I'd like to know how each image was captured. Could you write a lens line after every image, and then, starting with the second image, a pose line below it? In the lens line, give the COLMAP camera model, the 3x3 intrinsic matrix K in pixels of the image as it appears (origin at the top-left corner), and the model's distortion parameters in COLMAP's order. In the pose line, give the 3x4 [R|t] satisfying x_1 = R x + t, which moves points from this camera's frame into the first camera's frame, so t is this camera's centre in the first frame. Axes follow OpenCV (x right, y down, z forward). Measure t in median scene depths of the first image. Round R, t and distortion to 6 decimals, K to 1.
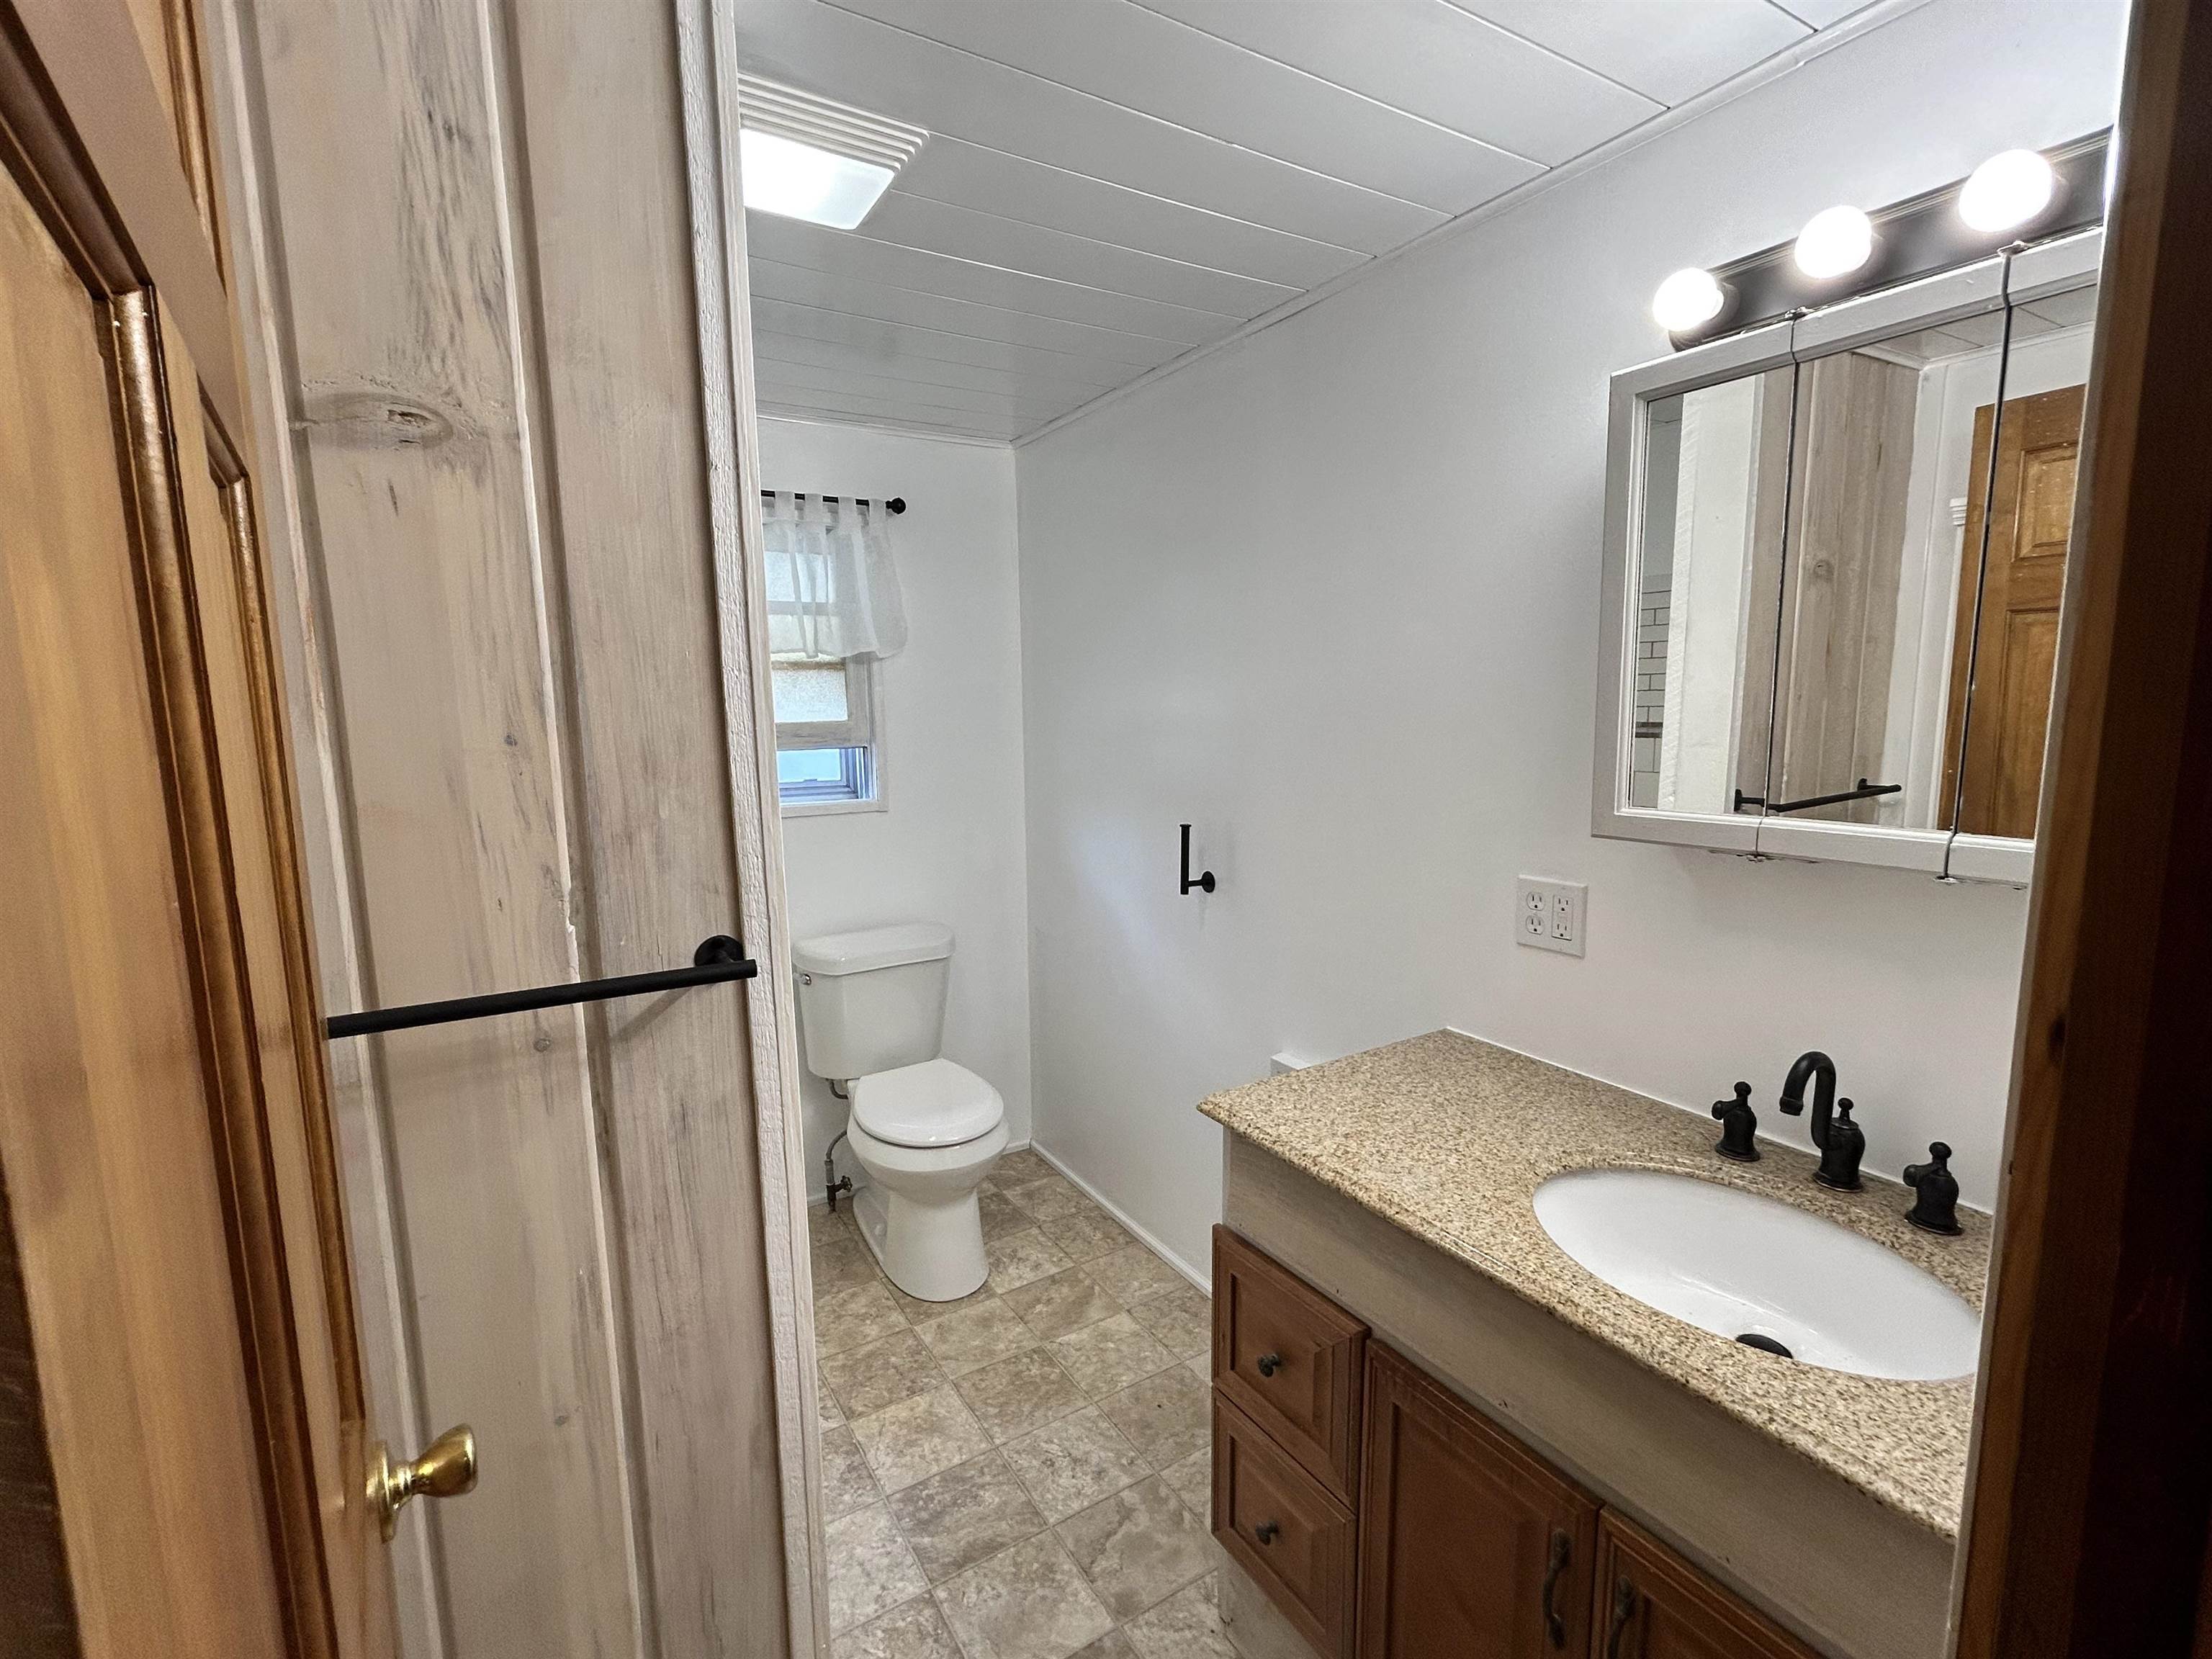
lens RADIAL K [[981.0, 0, 1103.0], [0, 981.0, 831.1], [0, 0, 1]] dist [-0.005648, 0.000087]
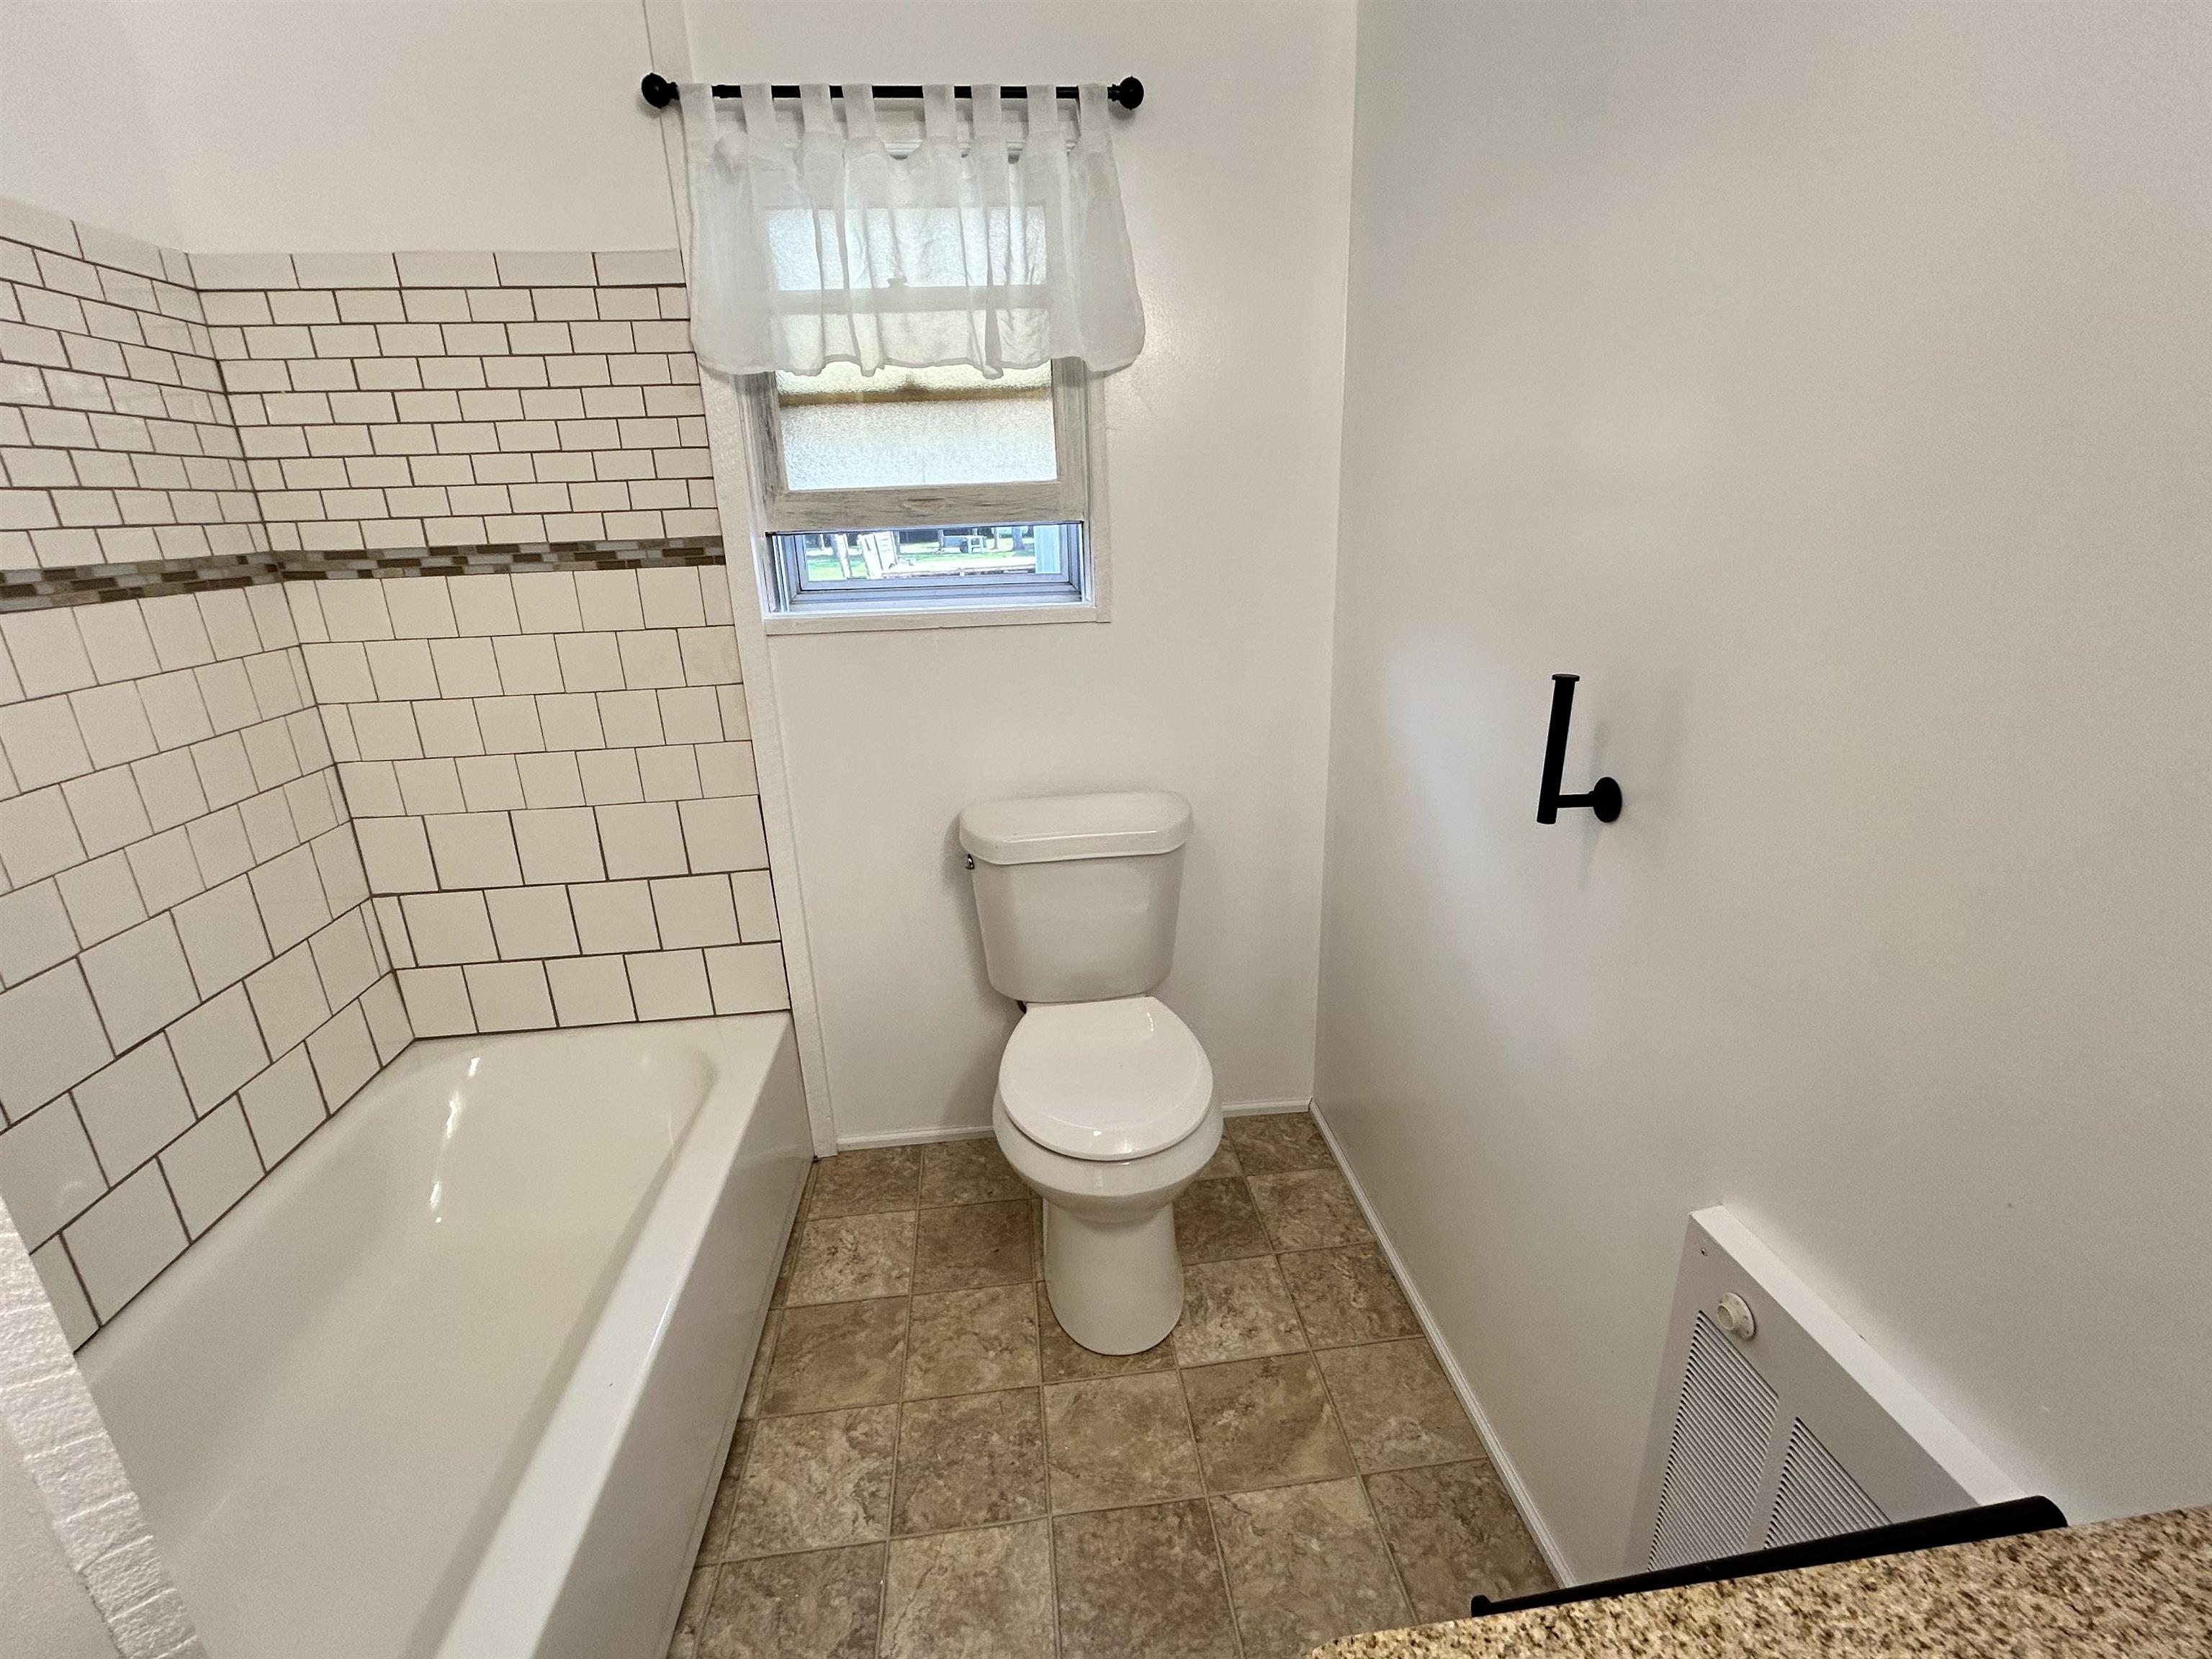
lens RADIAL K [[981.0, 0, 1102.6], [0, 981.0, 829.6], [0, 0, 1]] dist [-0.005648, 0.000087]
pose [[0.901129, 0.118209, -0.417125, 0.078566], [-0.033662, 0.978284, 0.204515, -0.020354], [0.432242, -0.170253, 0.885540, 0.428957]]
